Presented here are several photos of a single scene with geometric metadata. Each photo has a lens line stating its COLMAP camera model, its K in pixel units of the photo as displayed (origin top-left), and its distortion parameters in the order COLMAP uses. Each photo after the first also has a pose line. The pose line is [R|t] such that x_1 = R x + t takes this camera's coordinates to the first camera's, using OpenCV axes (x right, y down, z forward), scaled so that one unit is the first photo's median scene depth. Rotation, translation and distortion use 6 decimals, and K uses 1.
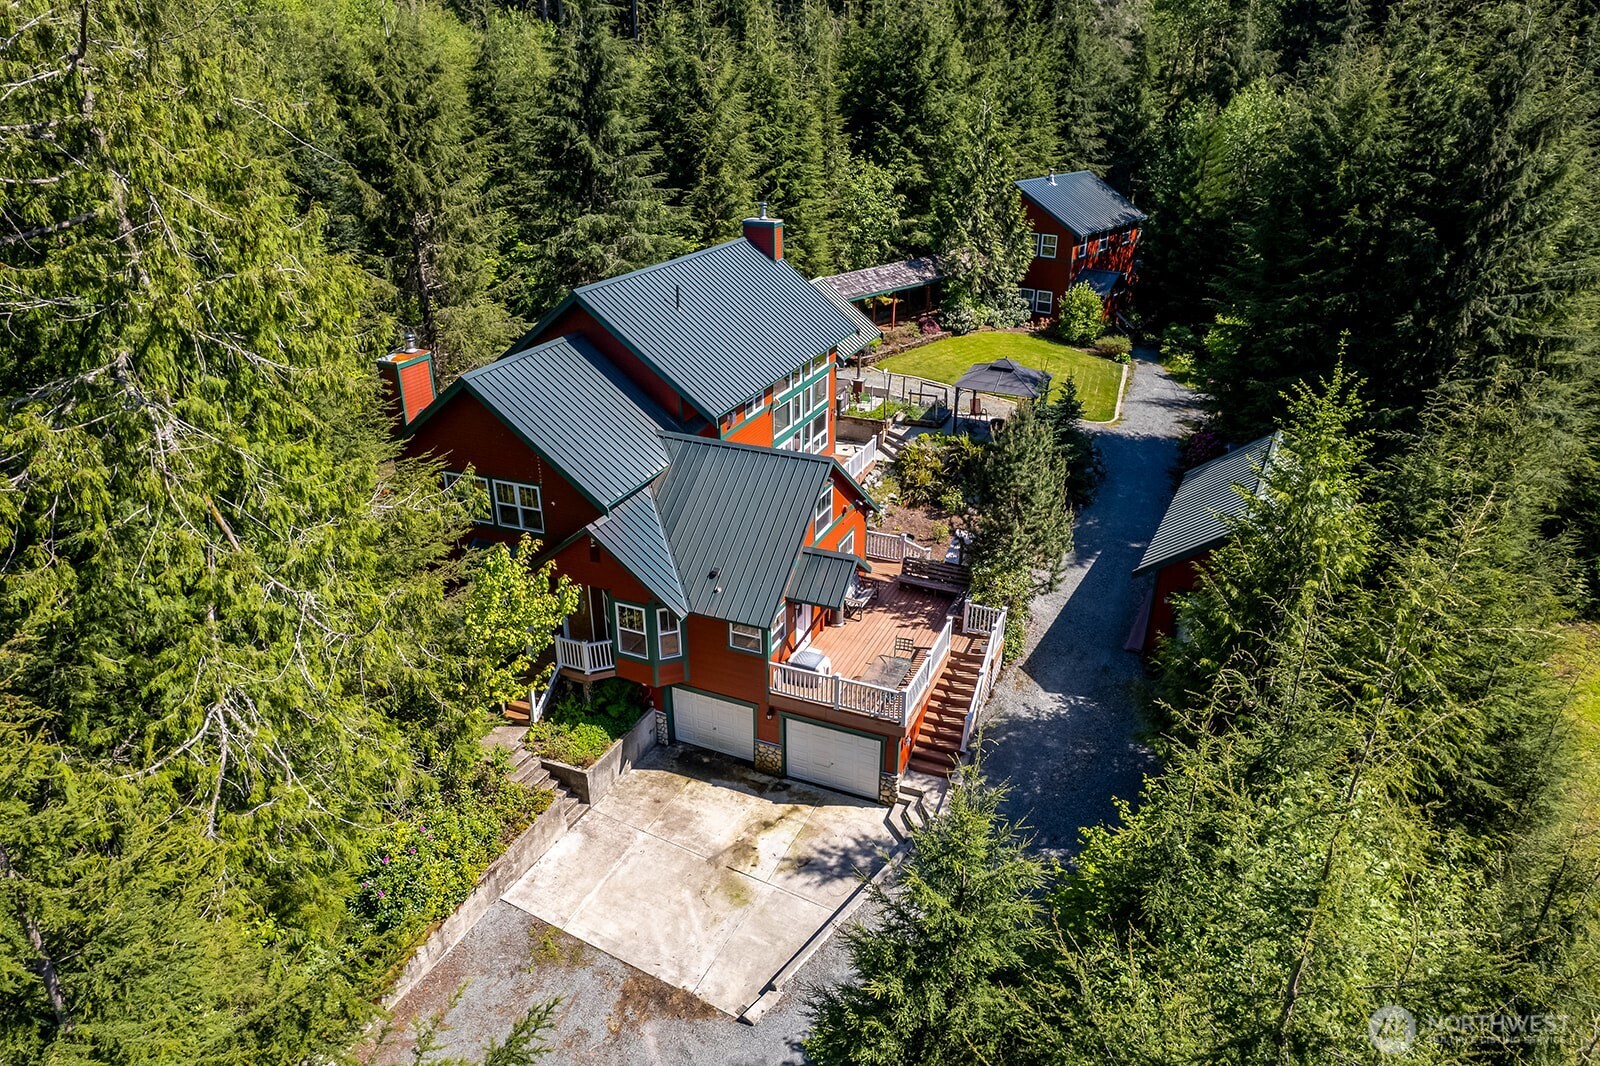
lens RADIAL K [[1023.0, 0, 799.5], [0, 1023.0, 532.4], [0, 0, 1]] dist [-0.023647, 0.008959]
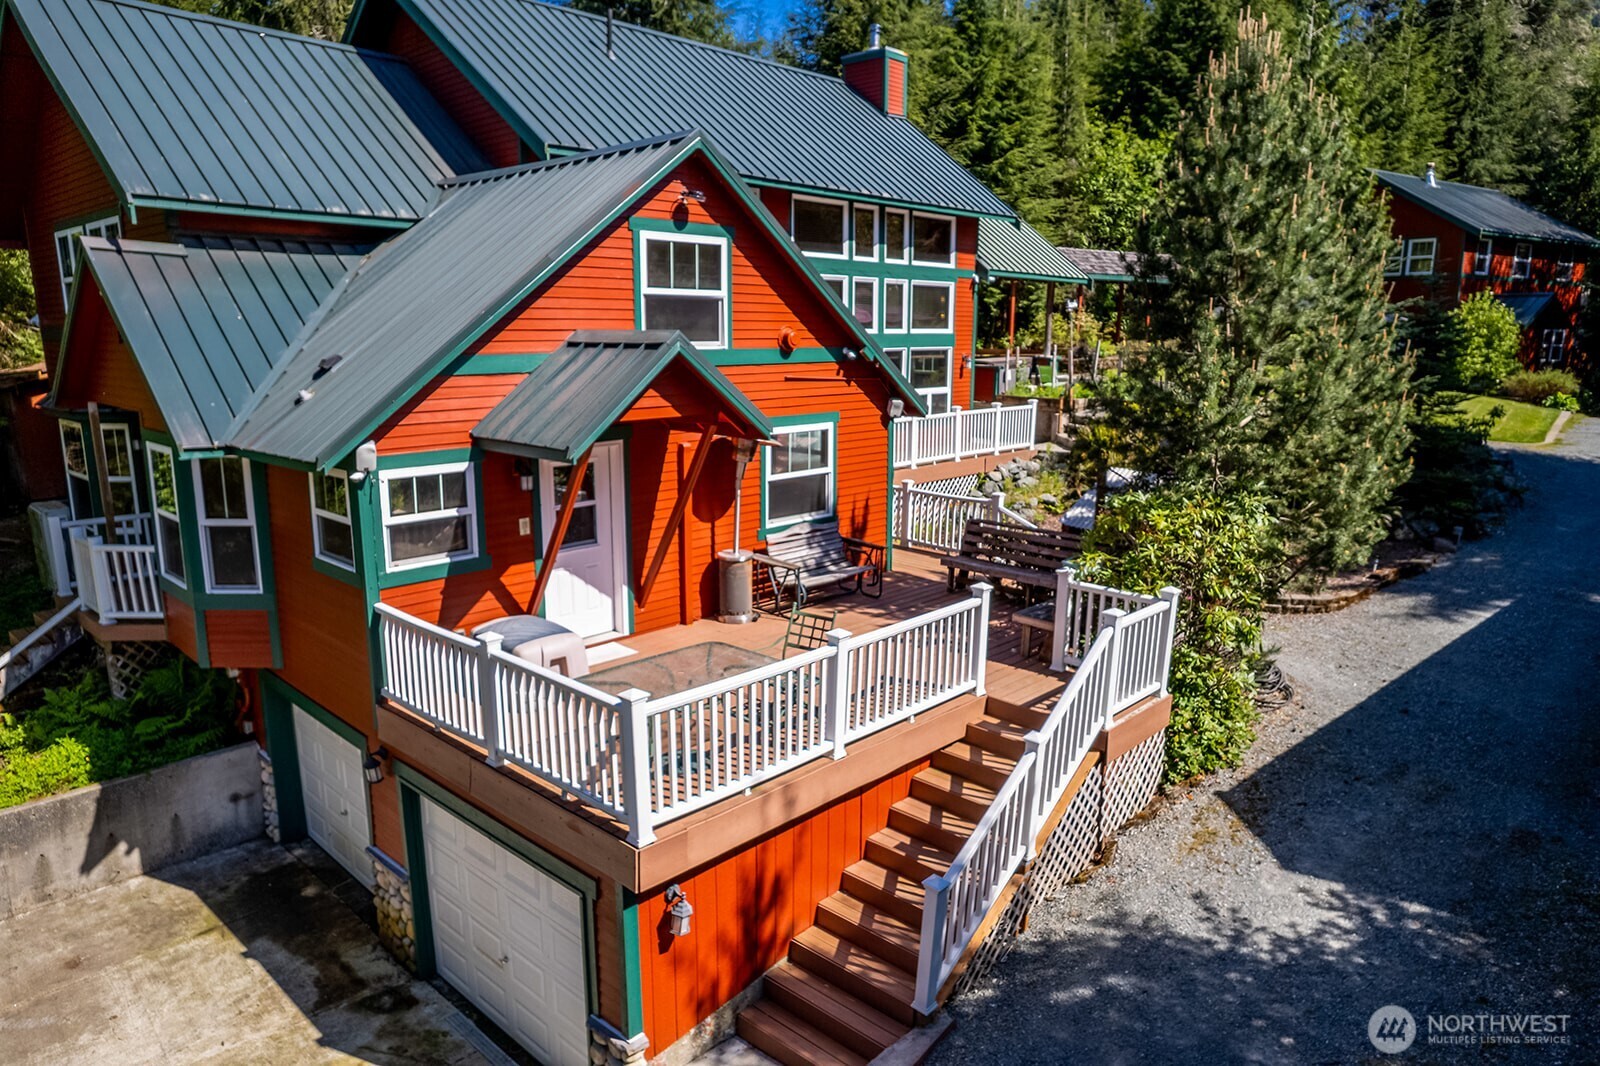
lens RADIAL K [[1023.0, 0, 798.9], [0, 1023.0, 538.1], [0, 0, 1]] dist [-0.023647, 0.008959]
pose [[0.940953, 0.072530, -0.330677, 0.195392], [-0.142949, 0.970553, -0.193888, 0.137237], [0.306877, 0.229709, 0.923613, 0.653077]]
